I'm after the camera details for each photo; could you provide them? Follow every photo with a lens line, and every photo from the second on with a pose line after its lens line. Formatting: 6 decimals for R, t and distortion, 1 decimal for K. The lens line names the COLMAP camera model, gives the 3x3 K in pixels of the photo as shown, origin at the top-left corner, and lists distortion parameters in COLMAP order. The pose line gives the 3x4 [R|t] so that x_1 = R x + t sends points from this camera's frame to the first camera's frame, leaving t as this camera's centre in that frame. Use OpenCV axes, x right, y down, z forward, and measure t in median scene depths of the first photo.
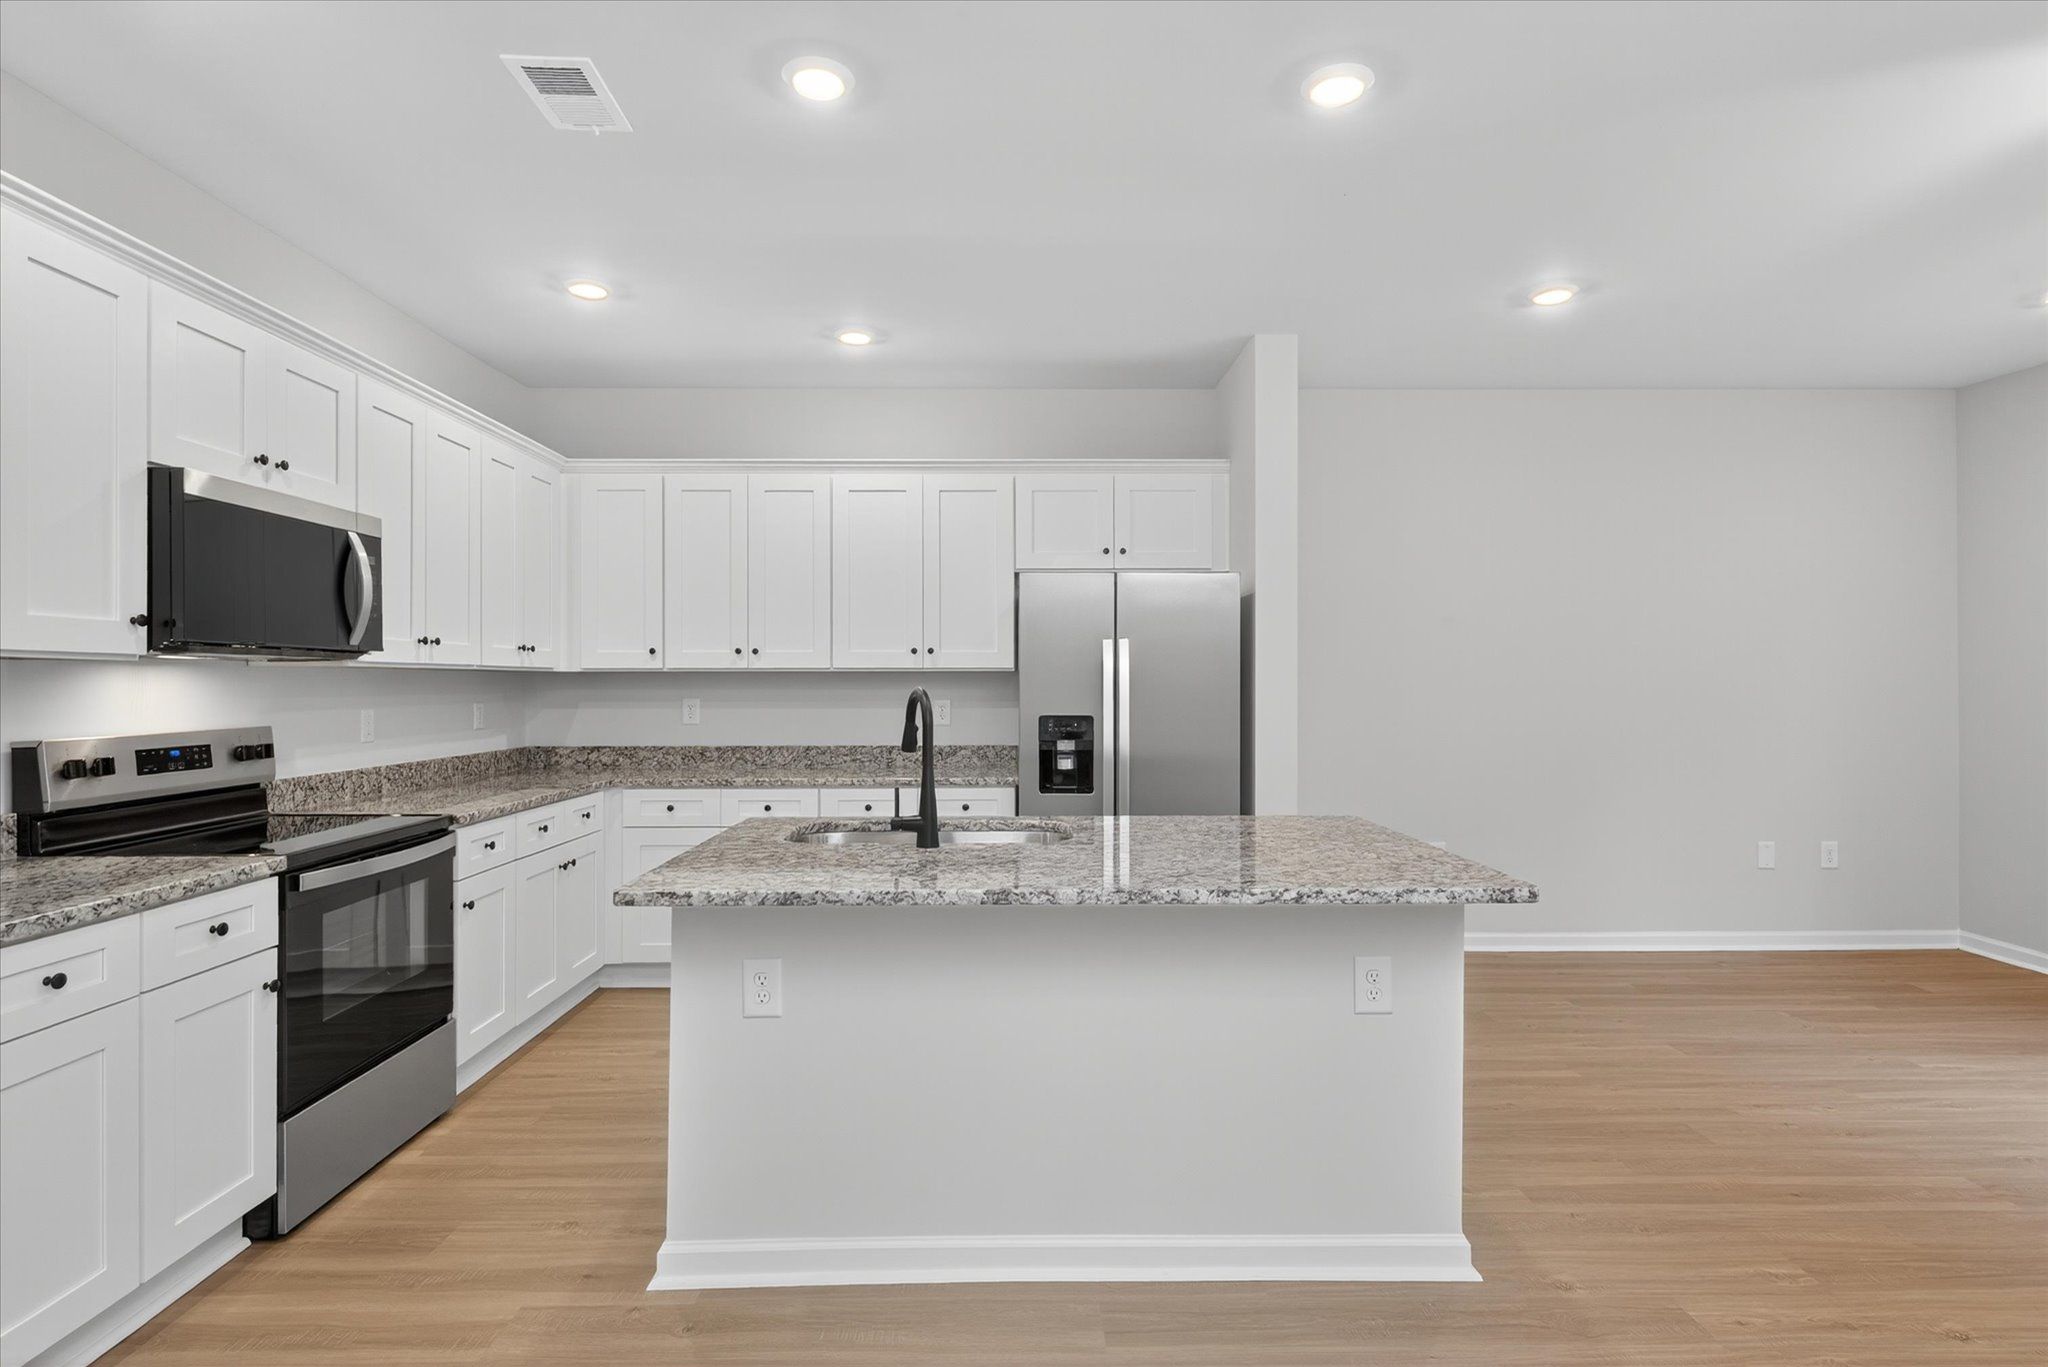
lens RADIAL K [[1028.3, 0, 1013.0], [0, 1028.3, 690.4], [0, 0, 1]] dist [0.010166, -0.004783]
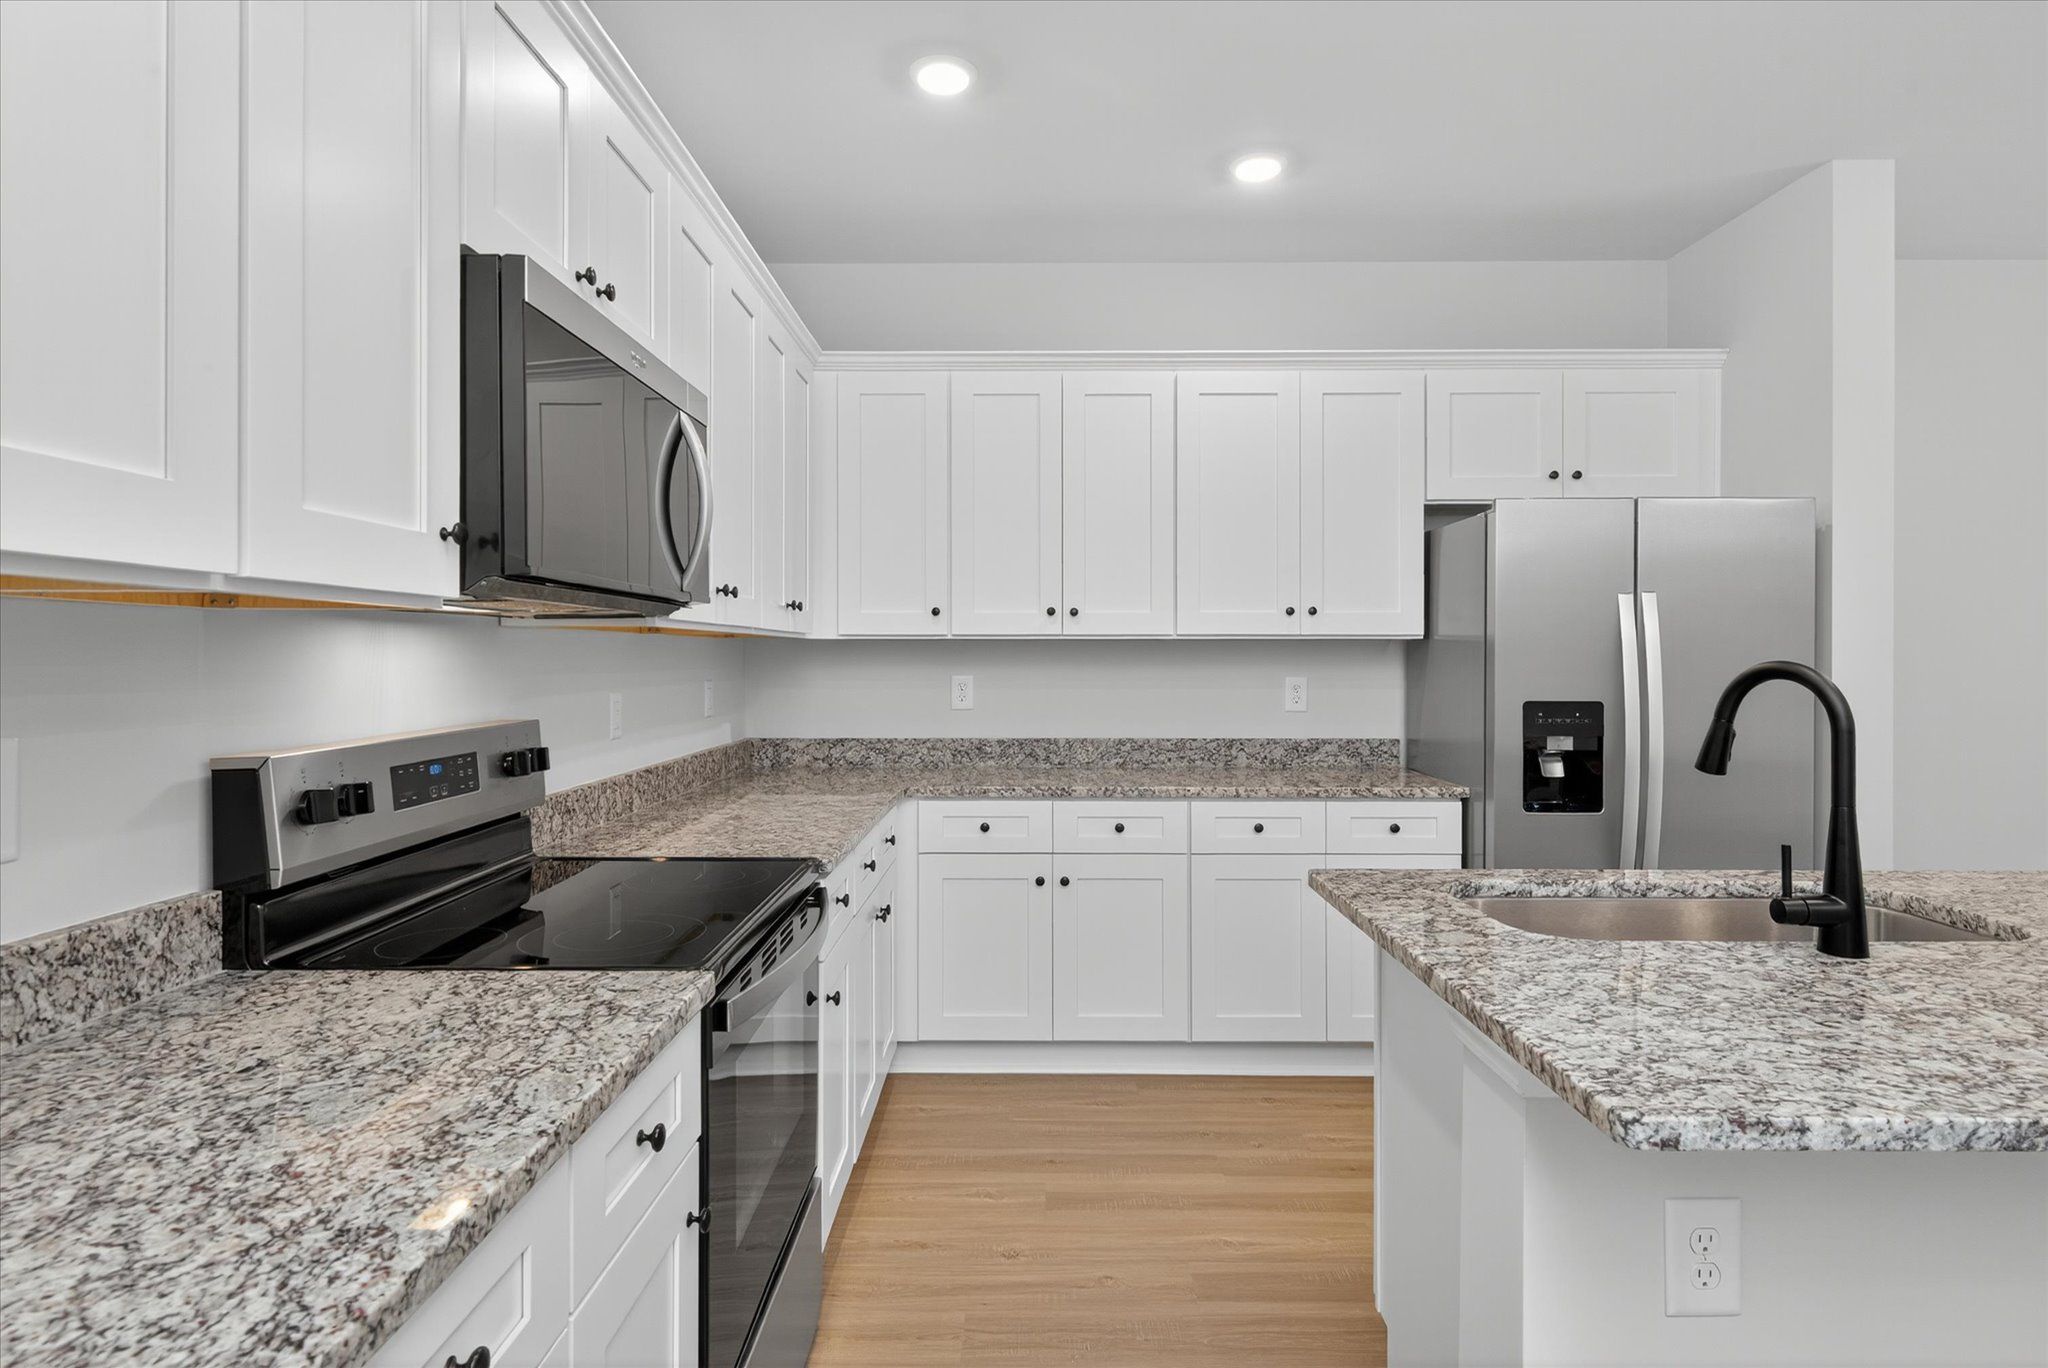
lens RADIAL K [[1079.5, 0, 1022.4], [0, 1079.5, 663.1], [0, 0, 1]] dist [0.012157, -0.001390]
pose [[0.999896, 0.001973, -0.014299, -0.353554], [-0.001989, 0.999997, -0.001078, -0.000424], [0.014297, 0.001106, 0.999897, 0.287407]]
